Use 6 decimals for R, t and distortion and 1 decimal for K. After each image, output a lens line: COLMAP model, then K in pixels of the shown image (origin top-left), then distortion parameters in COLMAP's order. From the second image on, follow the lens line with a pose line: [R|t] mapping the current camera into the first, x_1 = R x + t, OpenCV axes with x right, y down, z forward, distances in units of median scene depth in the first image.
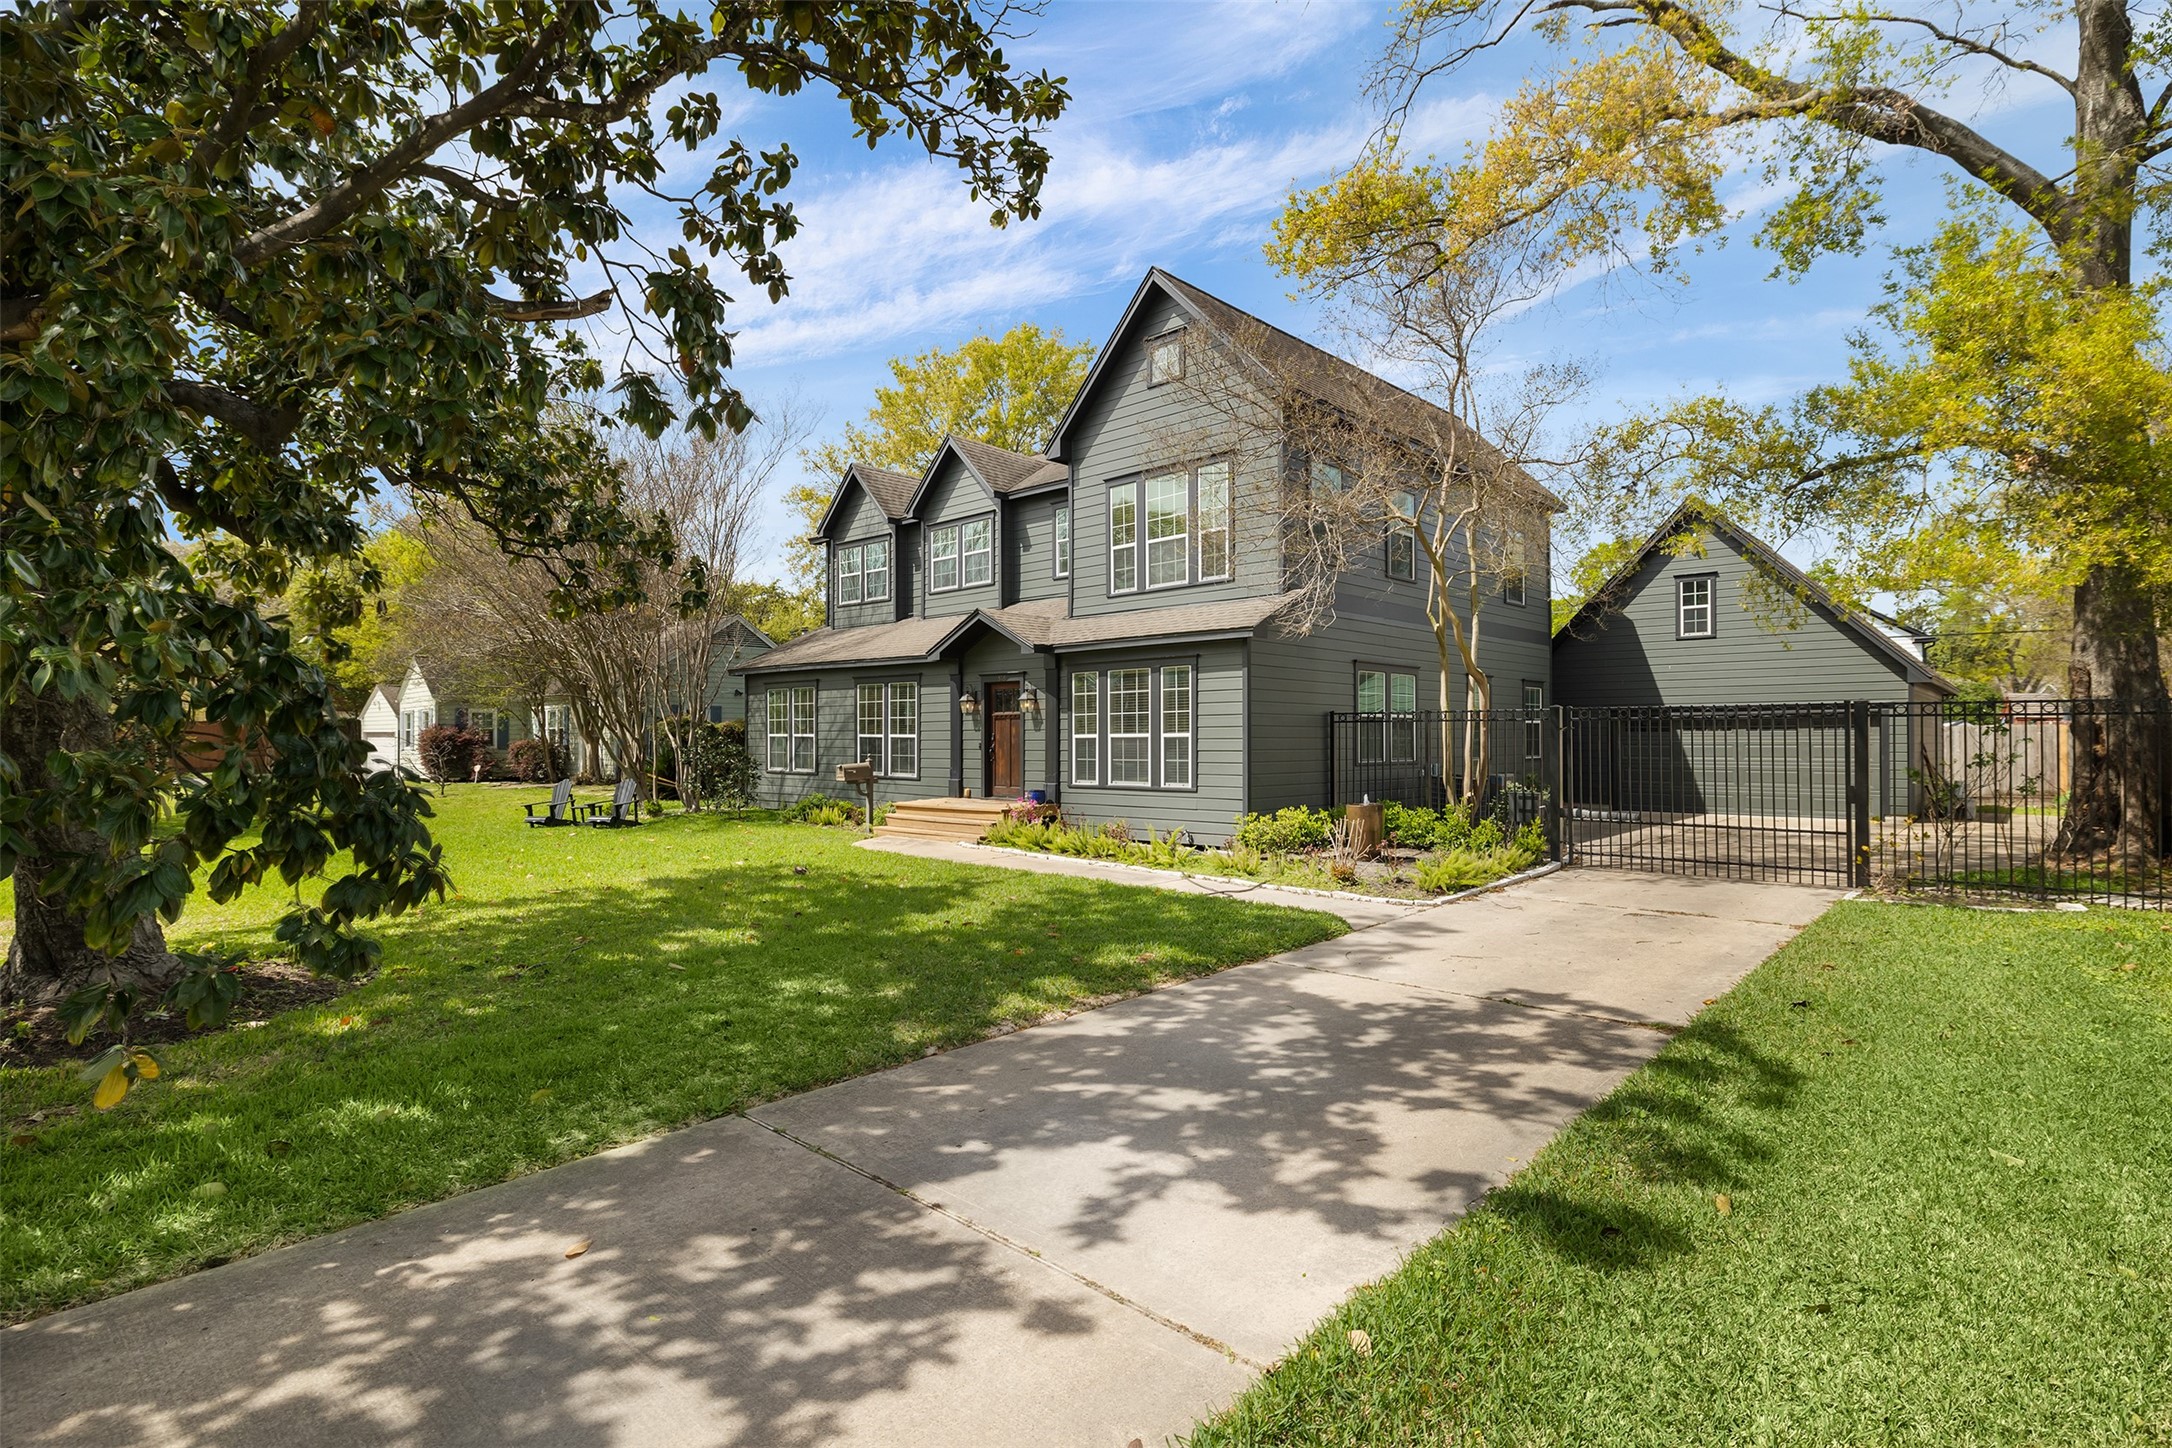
lens RADIAL K [[1030.8, 0, 1086.0], [0, 1030.8, 724.0], [0, 0, 1]] dist [-0.031709, 0.000044]
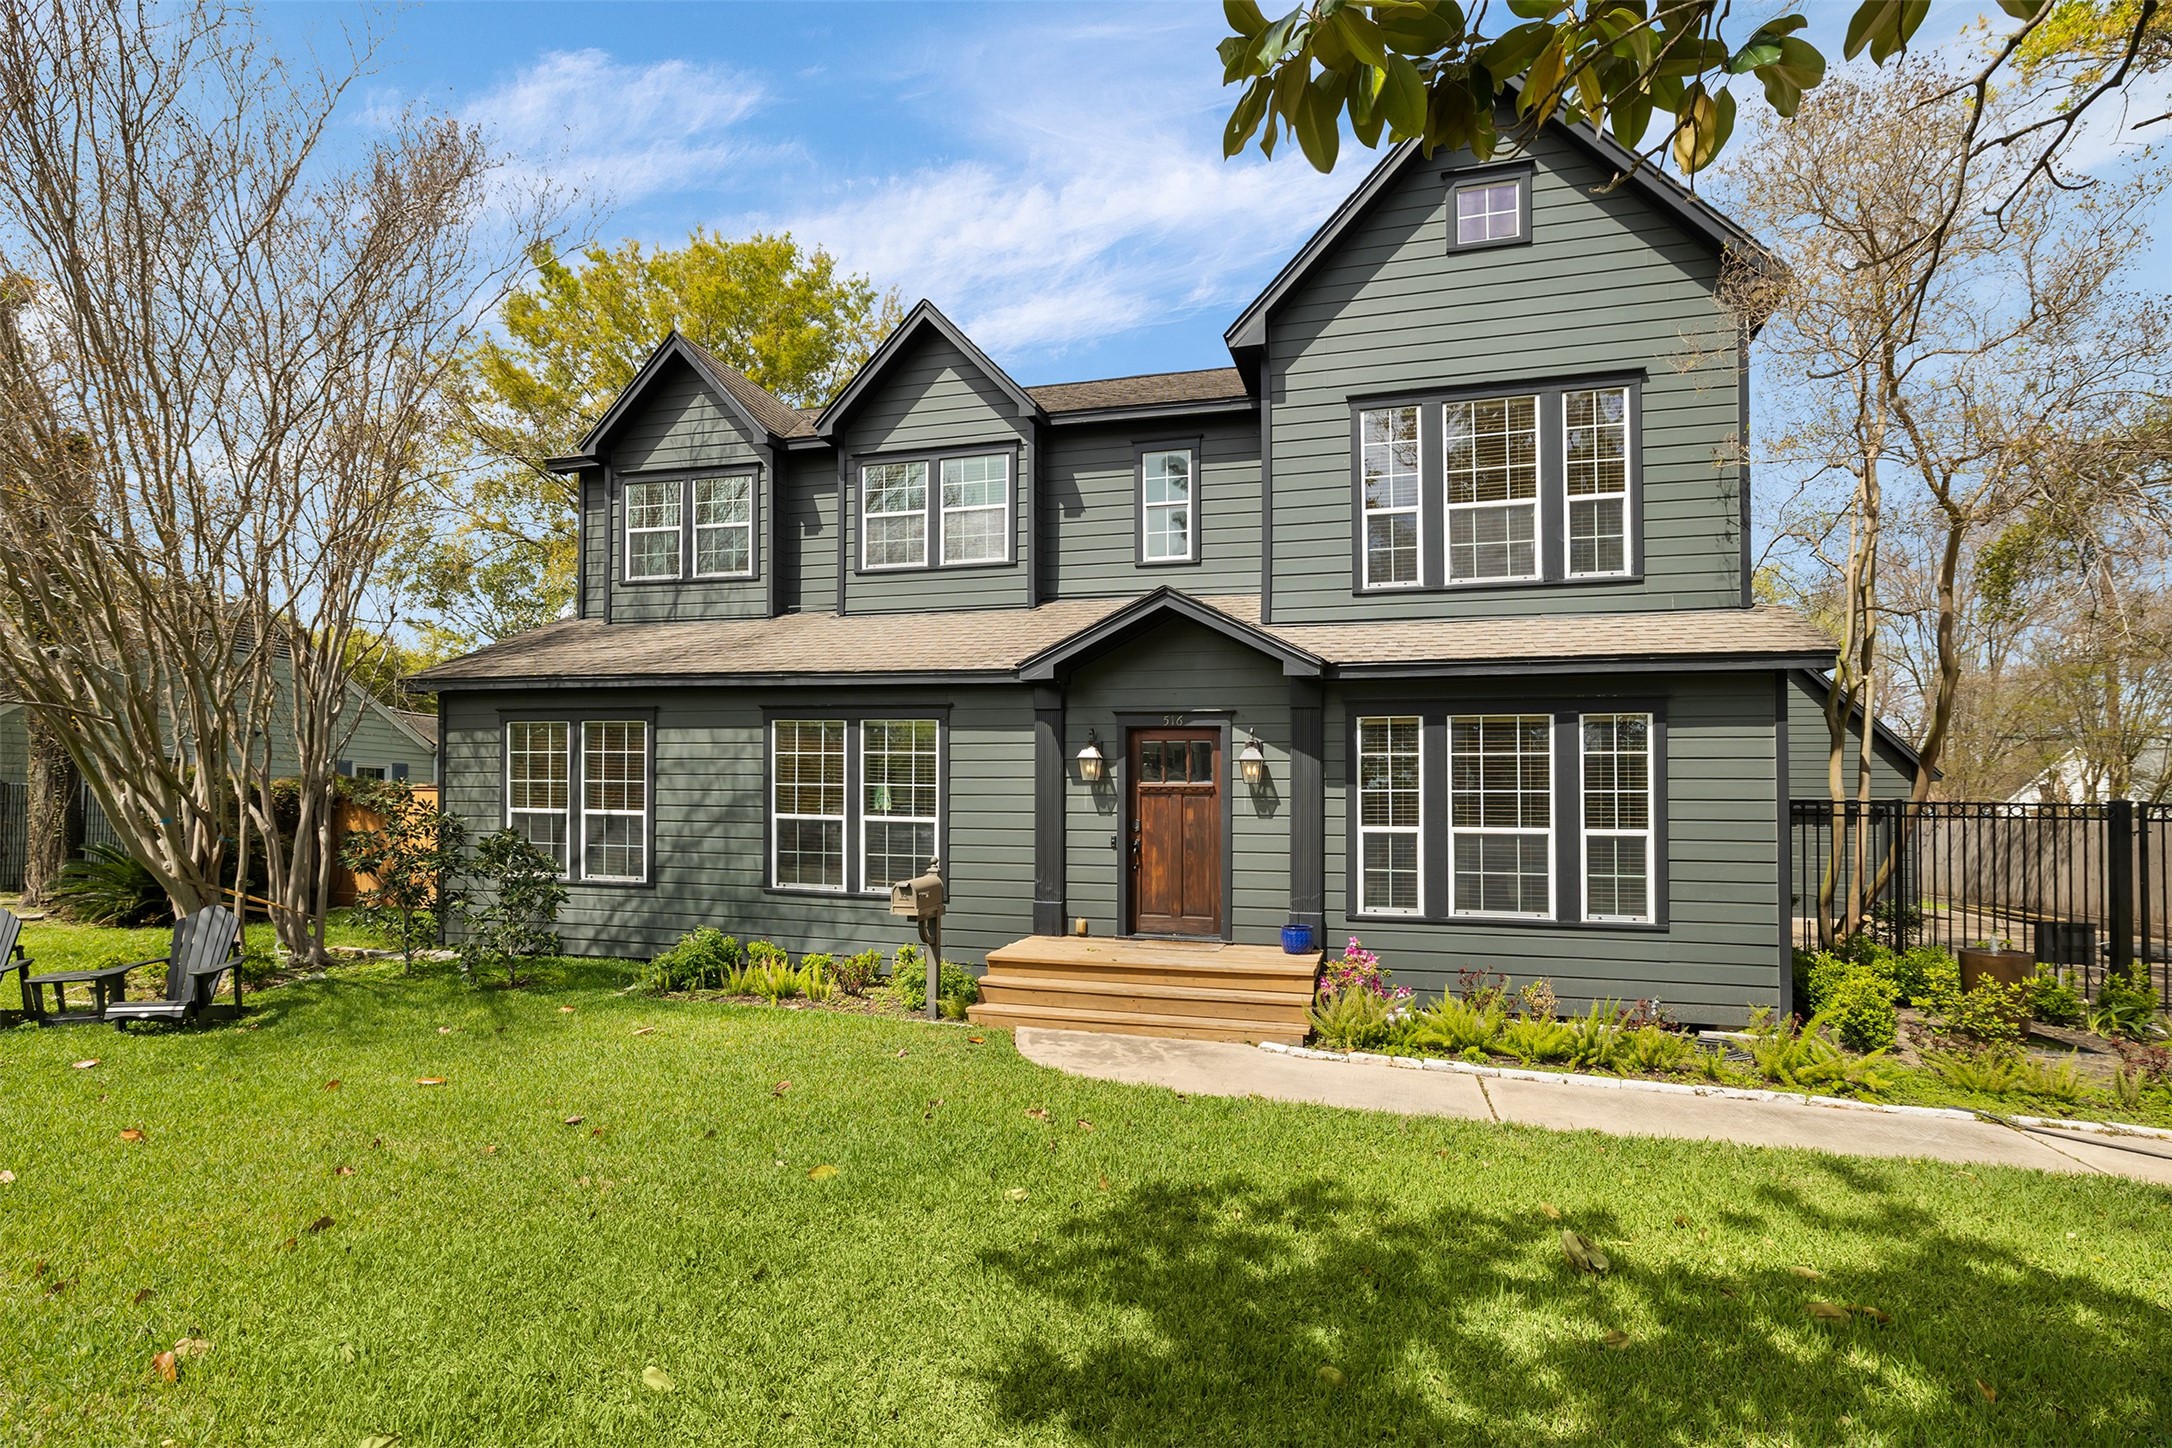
lens RADIAL K [[1021.6, 0, 1068.2], [0, 1021.6, 793.5], [0, 0, 1]] dist [-0.010709, 0.000077]
pose [[0.889688, 0.025298, 0.455868, -0.371614], [-0.023419, 0.999678, -0.009771, 0.001528], [-0.455968, -0.001982, 0.889994, 0.523531]]
